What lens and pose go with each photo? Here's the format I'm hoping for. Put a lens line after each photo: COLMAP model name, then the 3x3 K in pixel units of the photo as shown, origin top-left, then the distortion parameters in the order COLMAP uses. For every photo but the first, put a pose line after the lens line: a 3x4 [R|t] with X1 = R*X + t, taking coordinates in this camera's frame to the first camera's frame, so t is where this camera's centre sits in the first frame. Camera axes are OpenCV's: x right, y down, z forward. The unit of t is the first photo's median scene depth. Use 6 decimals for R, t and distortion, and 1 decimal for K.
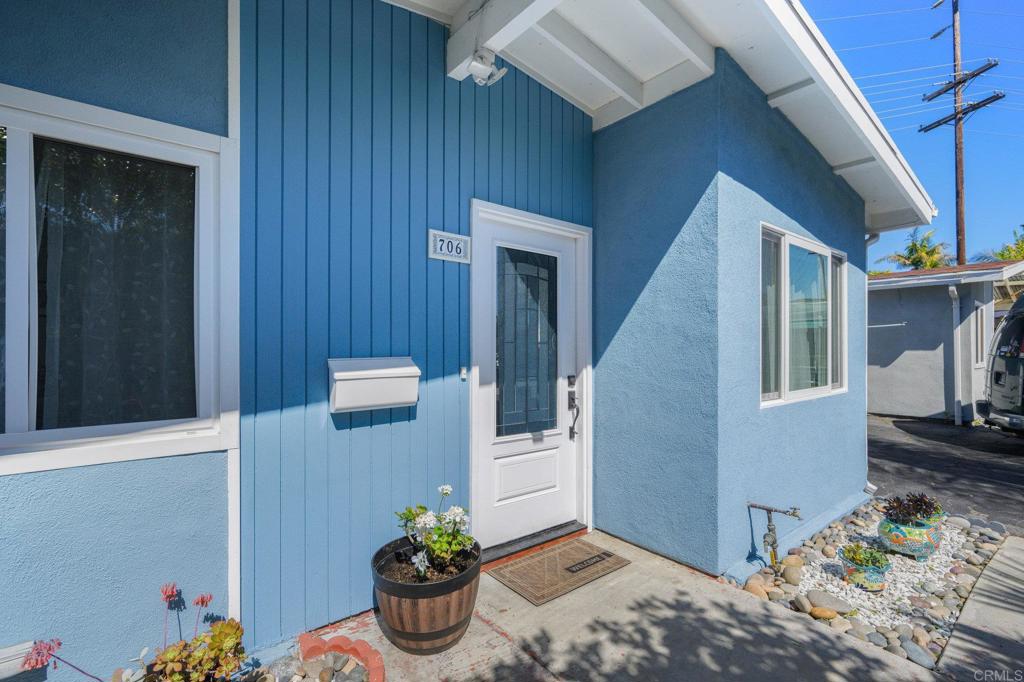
lens RADIAL K [[469.3, 0, 512.0], [0, 469.3, 341.0], [0, 0, 1]] dist [-0.000477, 0.000012]
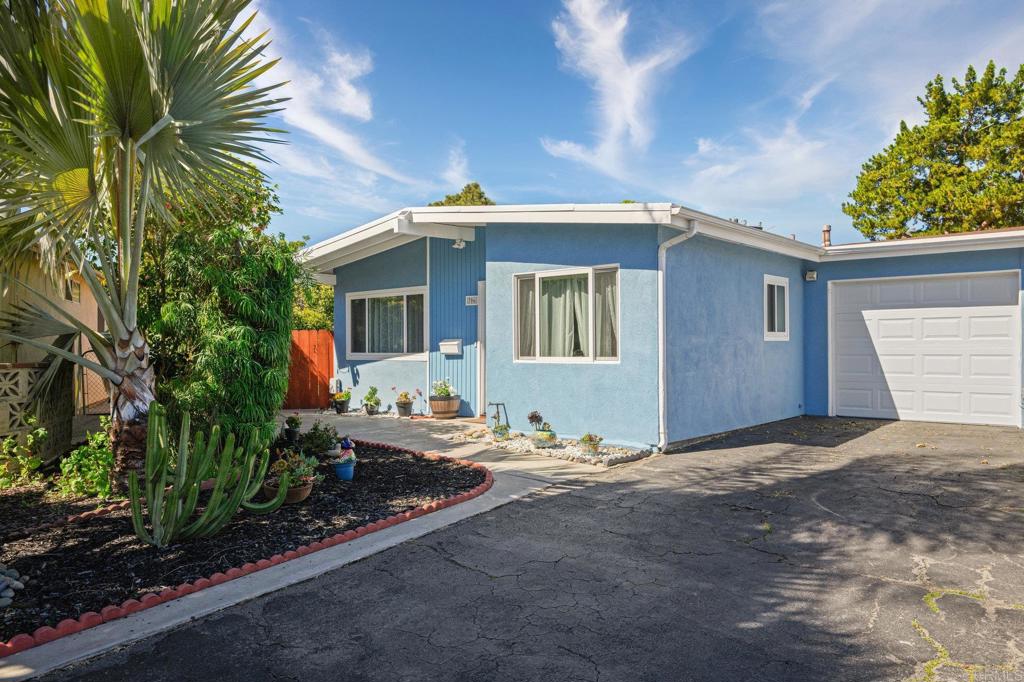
lens RADIAL K [[680.4, 0, 512.0], [0, 680.4, 341.0], [0, 0, 1]] dist [0.000142, -0.000011]
pose [[0.168692, -0.004460, -0.985659, 4.352916], [0.009892, 0.999947, -0.002832, 0.067884], [0.985619, -0.009273, 0.168727, 0.589309]]
